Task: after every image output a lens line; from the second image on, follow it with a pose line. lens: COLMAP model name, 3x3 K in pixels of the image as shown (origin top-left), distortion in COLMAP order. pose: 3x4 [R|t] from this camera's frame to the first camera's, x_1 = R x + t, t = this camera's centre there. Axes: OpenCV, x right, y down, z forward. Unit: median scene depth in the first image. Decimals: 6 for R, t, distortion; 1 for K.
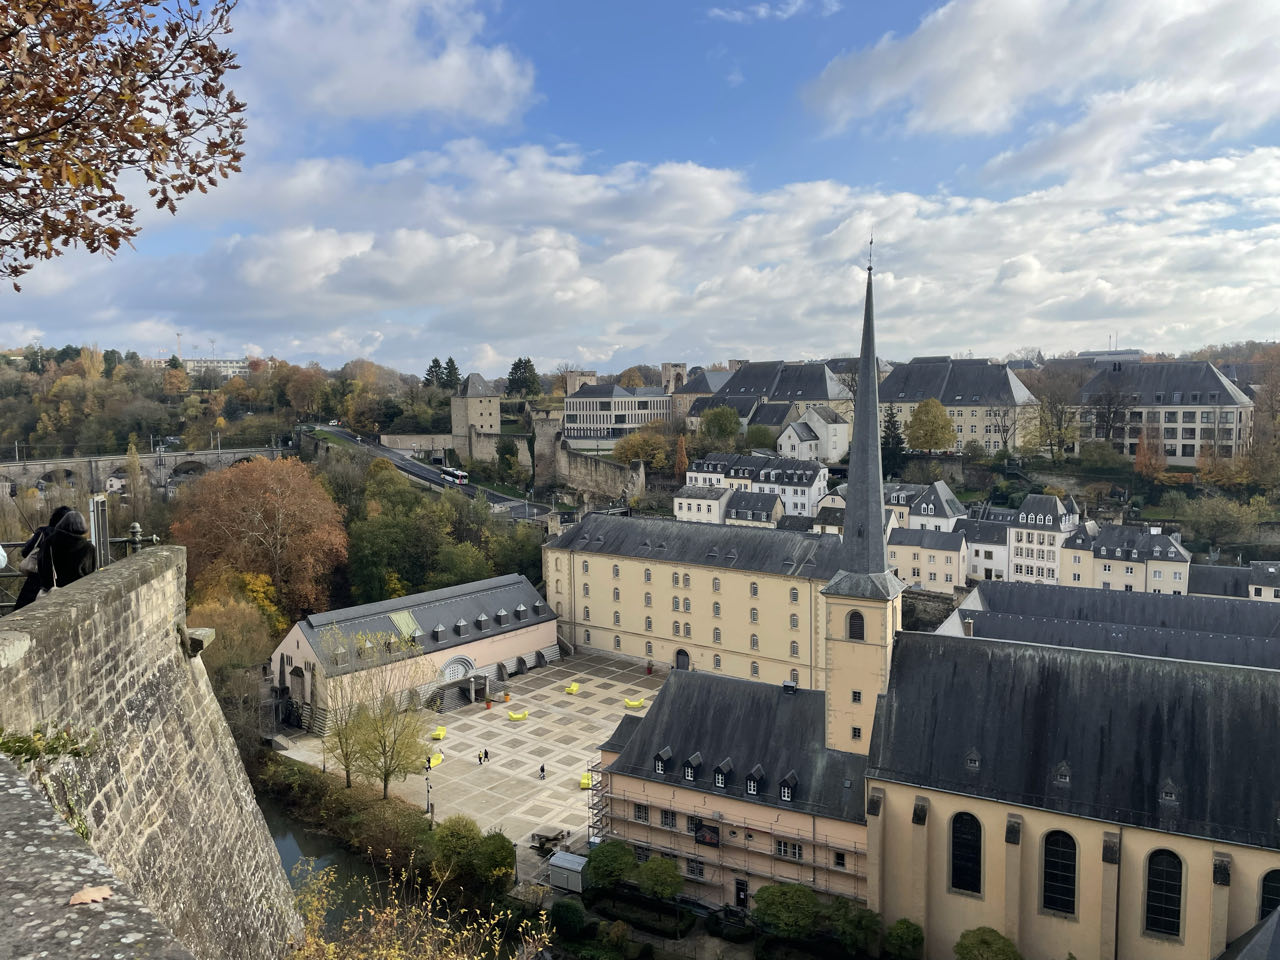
lens RADIAL K [[929.8, 0, 640.0], [0, 929.8, 480.0], [0, 0, 1]] dist [-0.001590, -0.006038]
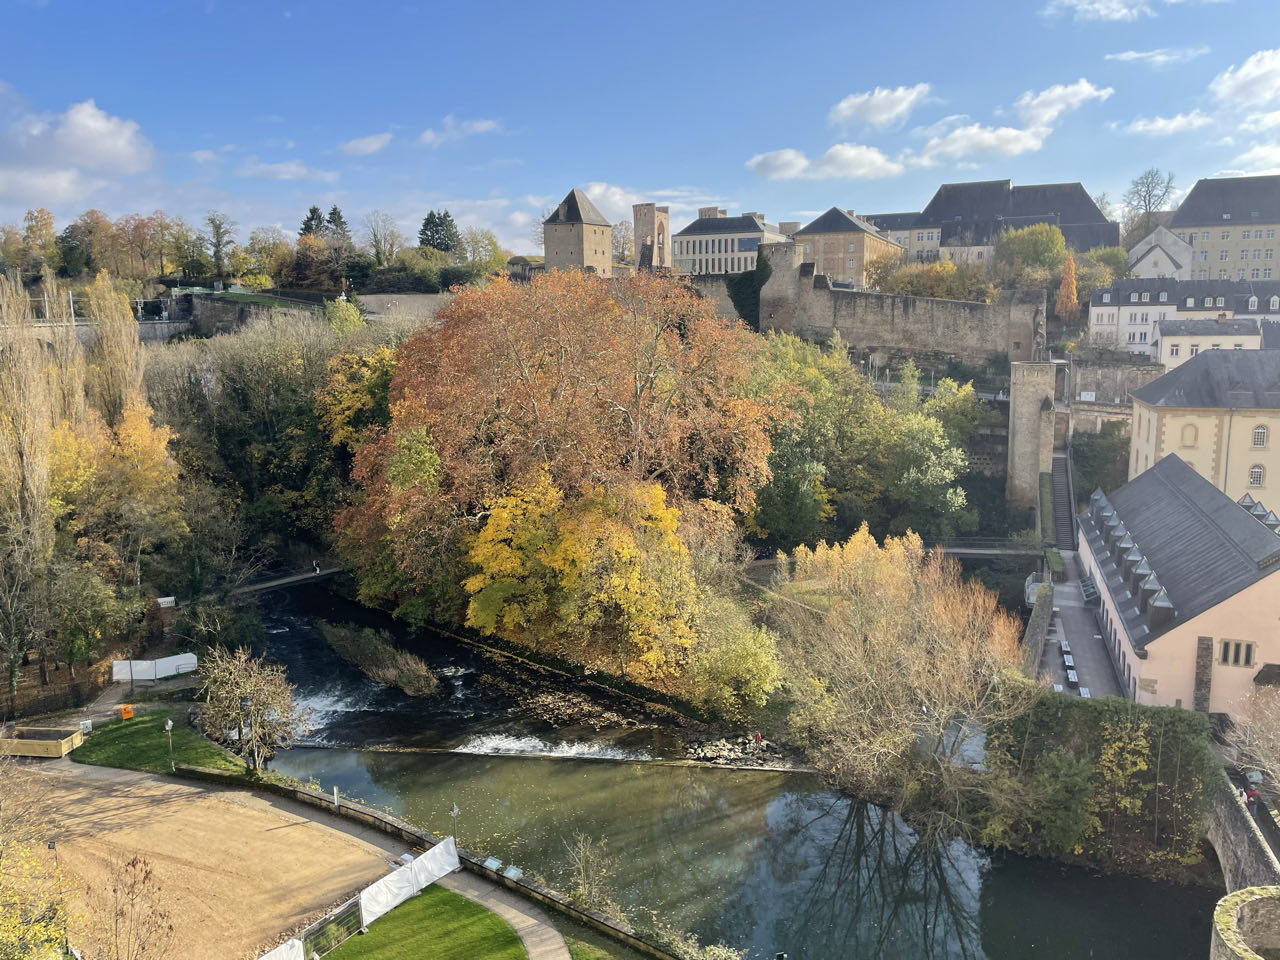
lens RADIAL K [[929.8, 0, 640.0], [0, 929.8, 480.0], [0, 0, 1]] dist [-0.001590, -0.006038]
pose [[0.933791, -0.062365, 0.352343, -0.708080], [0.033540, 0.995614, 0.087336, 0.064698], [-0.356244, -0.069736, 0.931787, 0.673300]]
